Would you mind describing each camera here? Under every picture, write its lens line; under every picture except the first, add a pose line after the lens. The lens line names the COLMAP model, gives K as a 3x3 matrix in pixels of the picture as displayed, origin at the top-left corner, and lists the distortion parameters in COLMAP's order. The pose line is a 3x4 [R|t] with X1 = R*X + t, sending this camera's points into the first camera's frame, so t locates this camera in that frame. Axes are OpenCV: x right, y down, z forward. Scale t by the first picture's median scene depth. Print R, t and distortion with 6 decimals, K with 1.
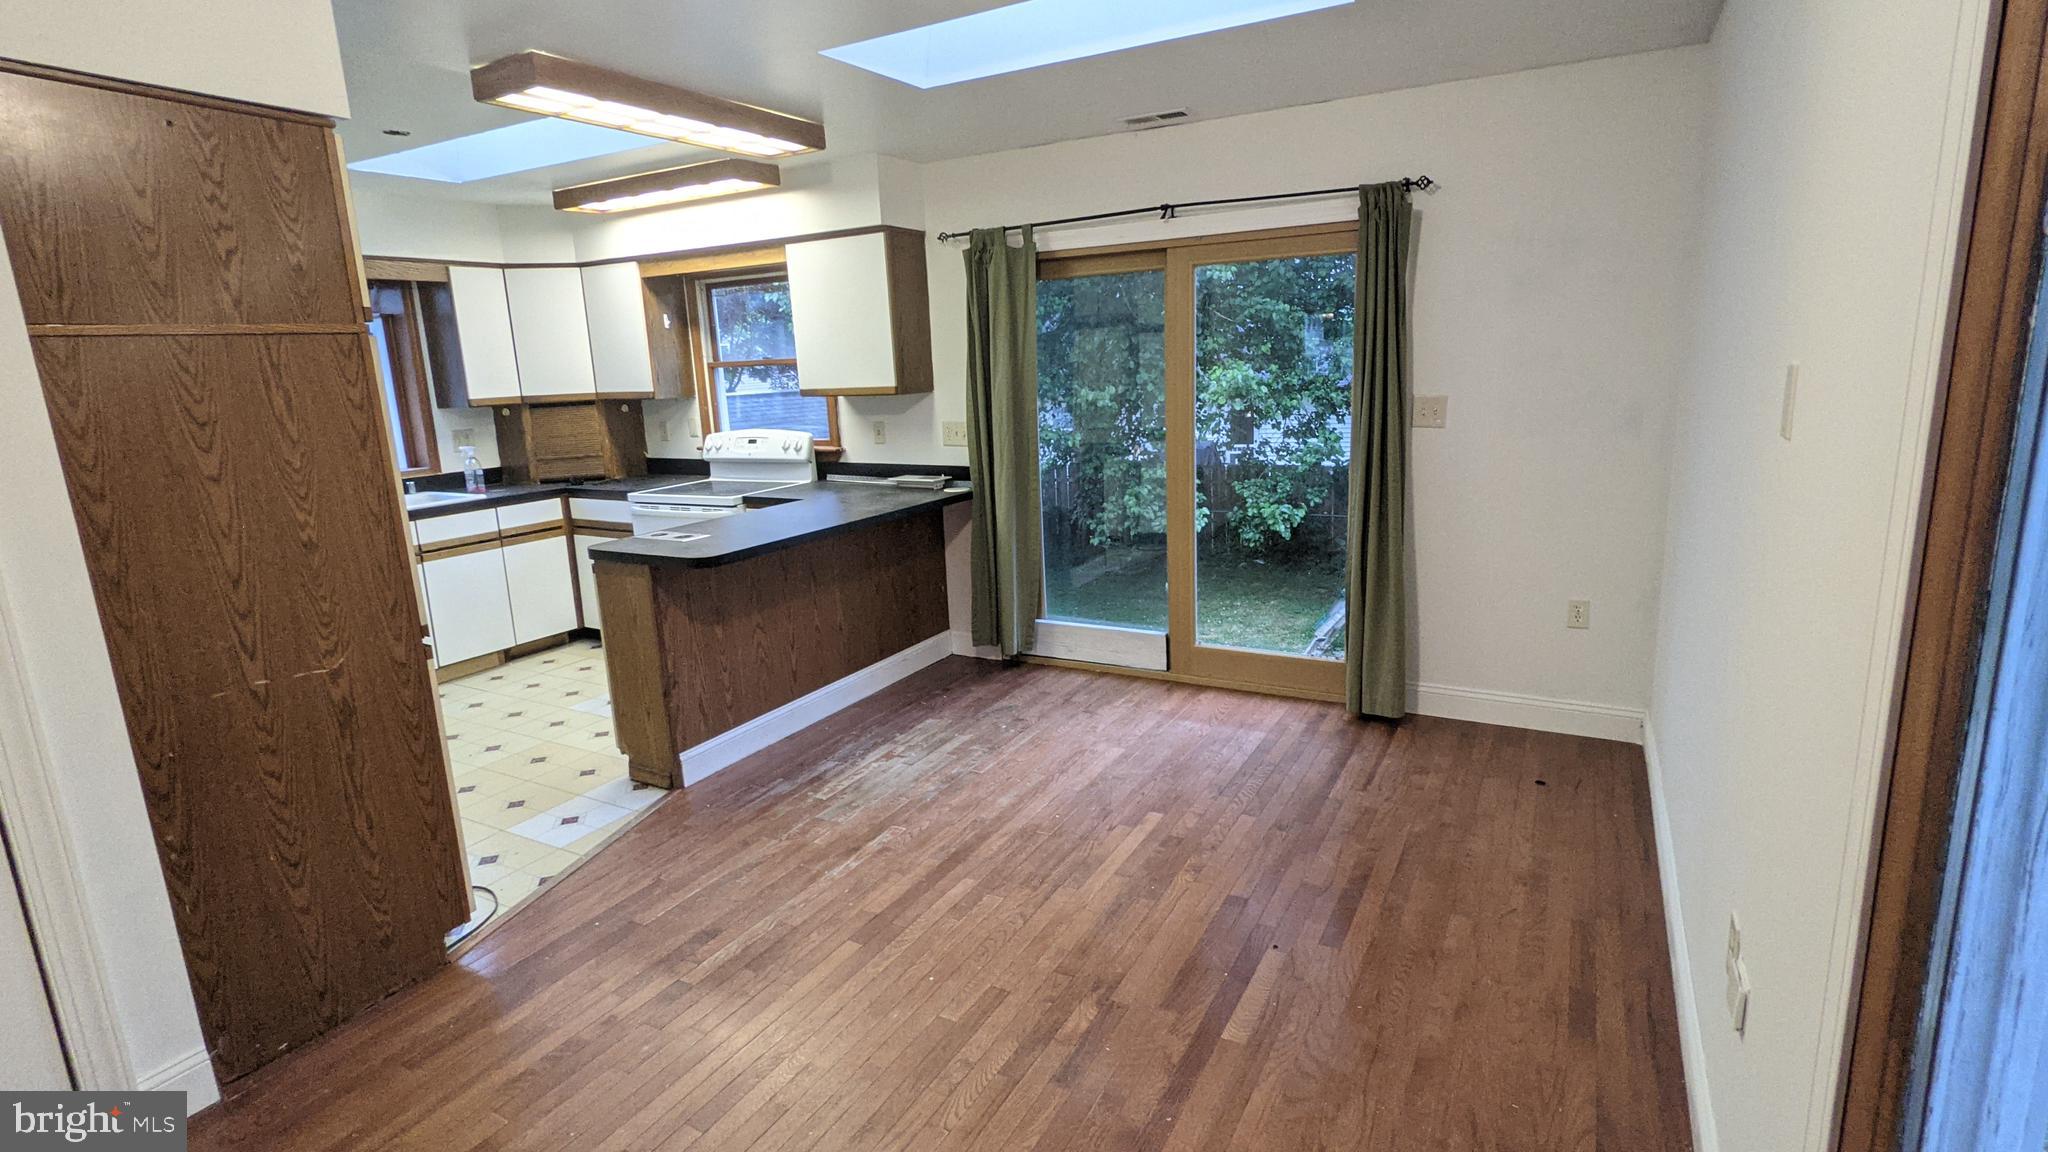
lens RADIAL K [[988.2, 0, 1021.5], [0, 988.2, 571.8], [0, 0, 1]] dist [0.002912, 0.000448]
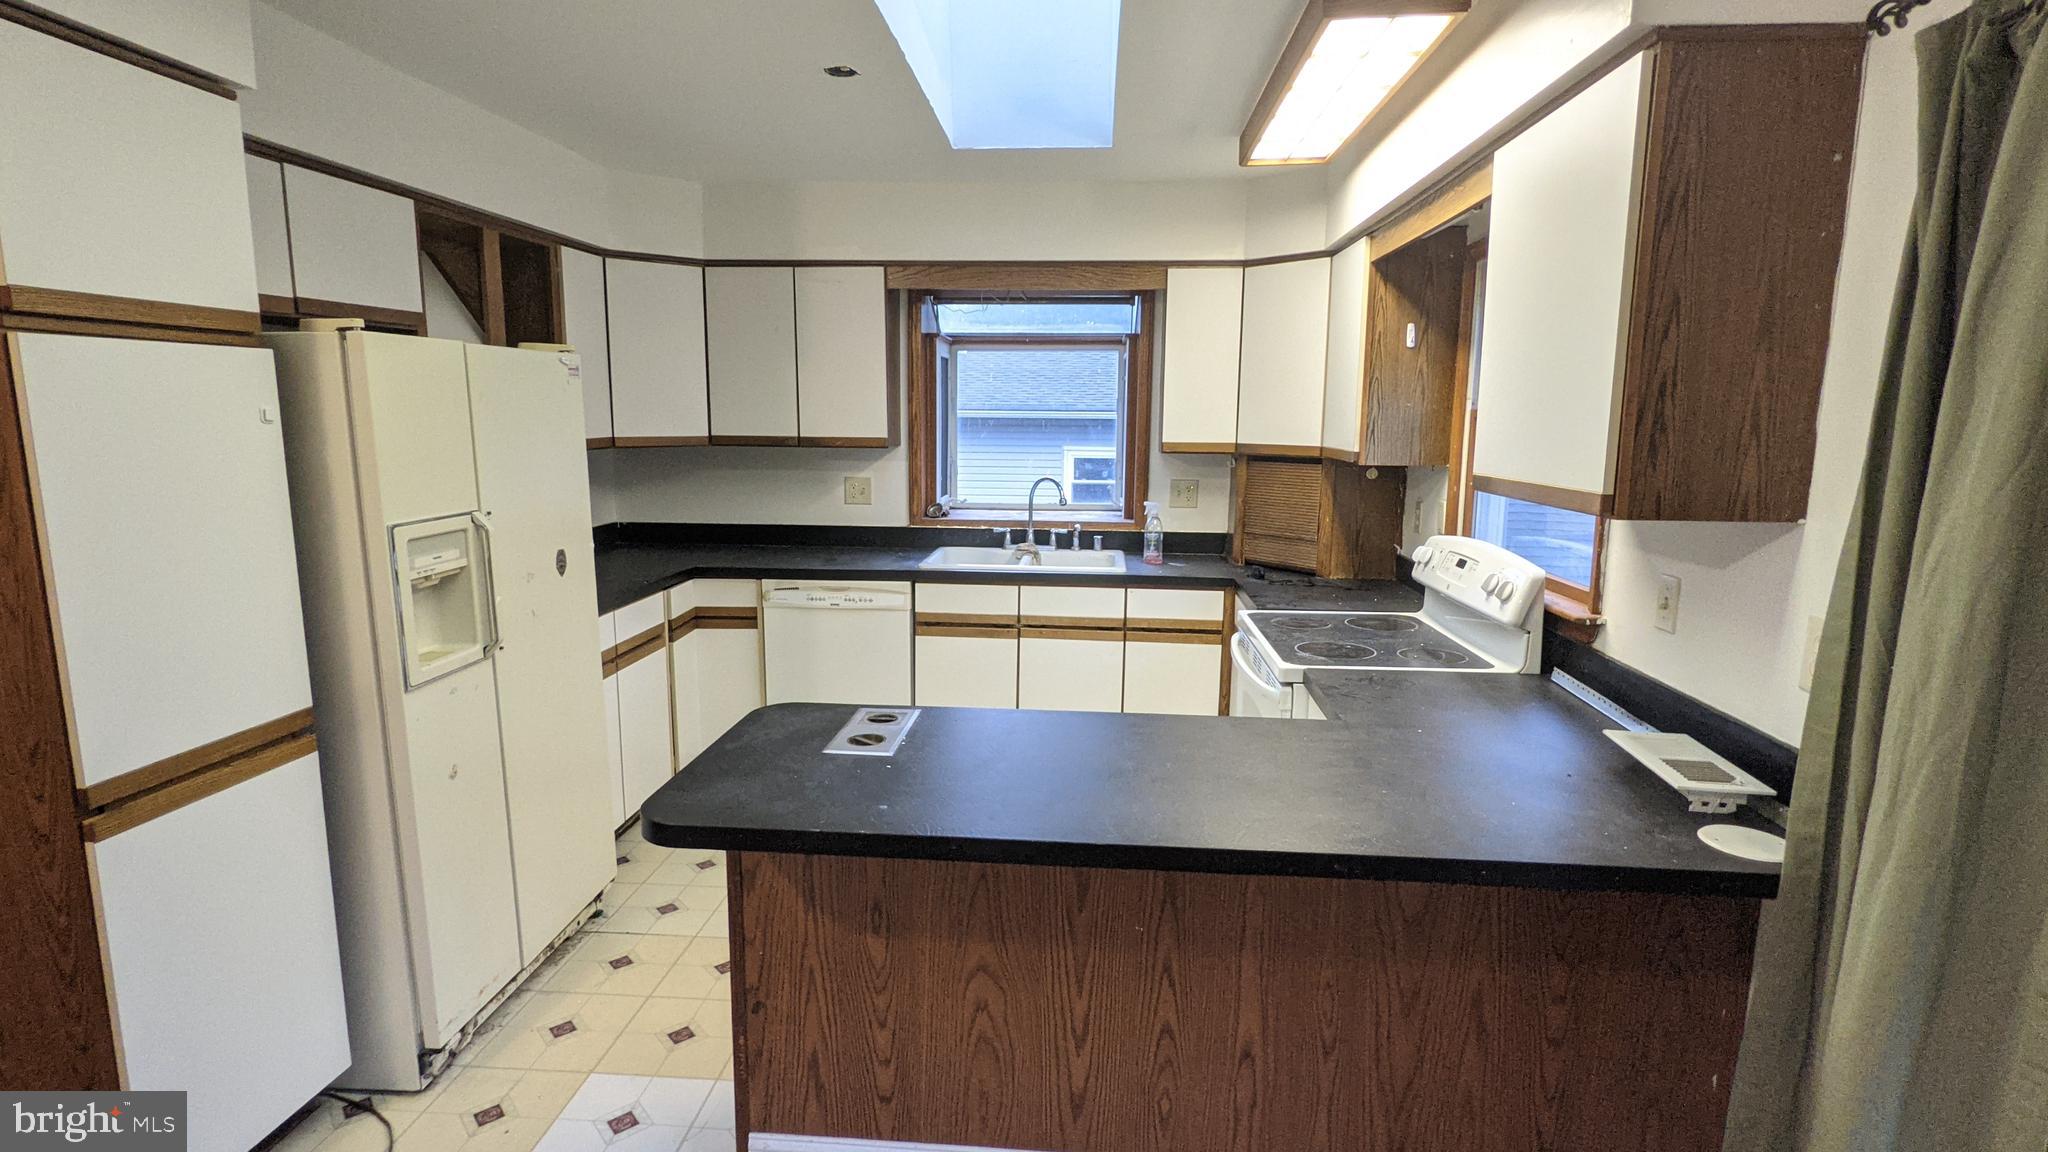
lens RADIAL K [[988.2, 0, 1020.6], [0, 988.2, 561.4], [0, 0, 1]] dist [0.002912, 0.000448]
pose [[0.414203, 0.181058, -0.891994, 0.090634], [-0.219813, 0.970905, 0.095004, -0.134480], [0.883243, 0.156721, 0.441951, 0.585334]]
